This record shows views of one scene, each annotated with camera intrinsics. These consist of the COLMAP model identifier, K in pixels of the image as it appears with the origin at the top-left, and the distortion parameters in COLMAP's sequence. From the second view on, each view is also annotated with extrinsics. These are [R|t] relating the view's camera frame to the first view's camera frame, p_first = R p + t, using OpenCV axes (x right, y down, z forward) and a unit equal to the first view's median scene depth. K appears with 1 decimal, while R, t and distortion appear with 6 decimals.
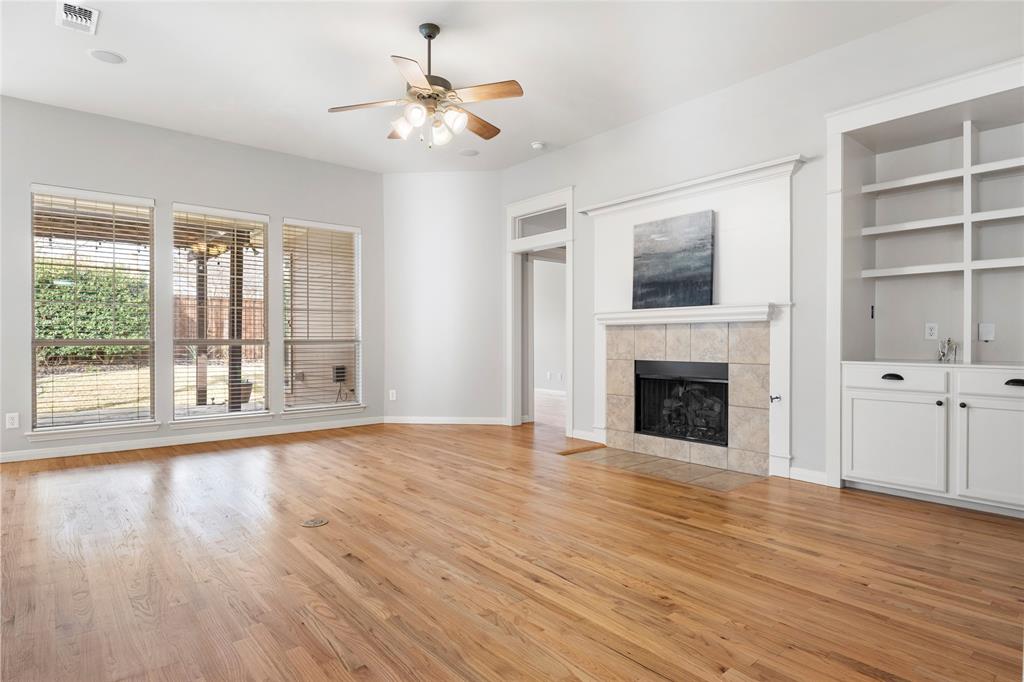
lens RADIAL K [[557.0, 0, 512.0], [0, 557.0, 341.0], [0, 0, 1]] dist [0.002994, 0.000283]
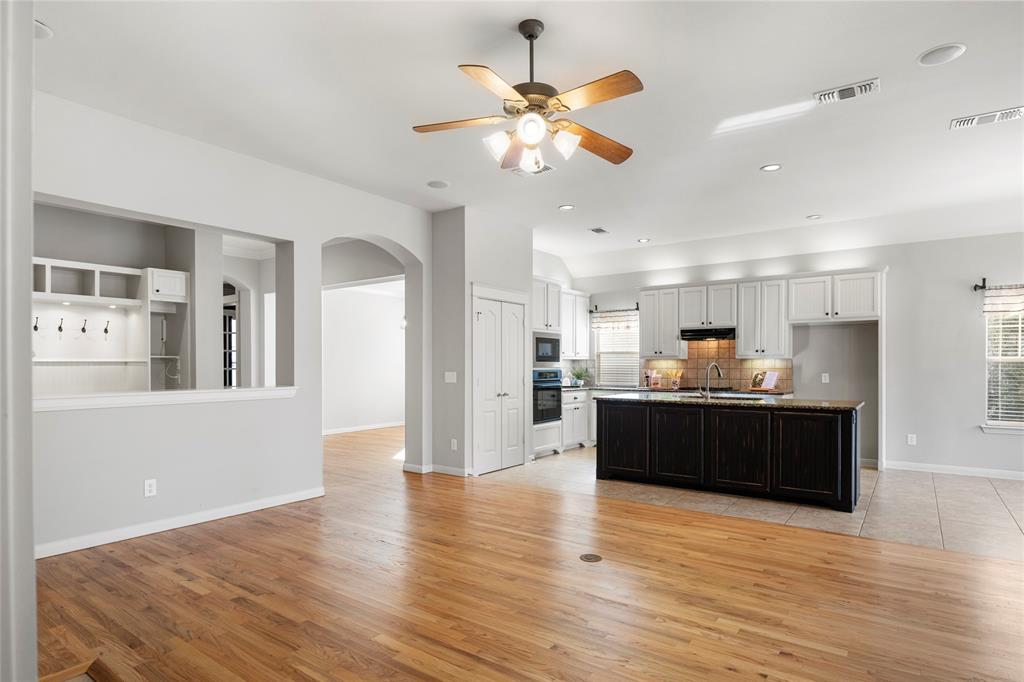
lens RADIAL K [[554.4, 0, 512.3], [0, 554.4, 365.1], [0, 0, 1]] dist [-0.005267, -0.000695]
pose [[-0.972833, -0.001144, -0.231503, 0.051566], [-0.001968, 0.999993, 0.003329, -0.054285], [0.231498, 0.003694, -0.972828, 1.365343]]
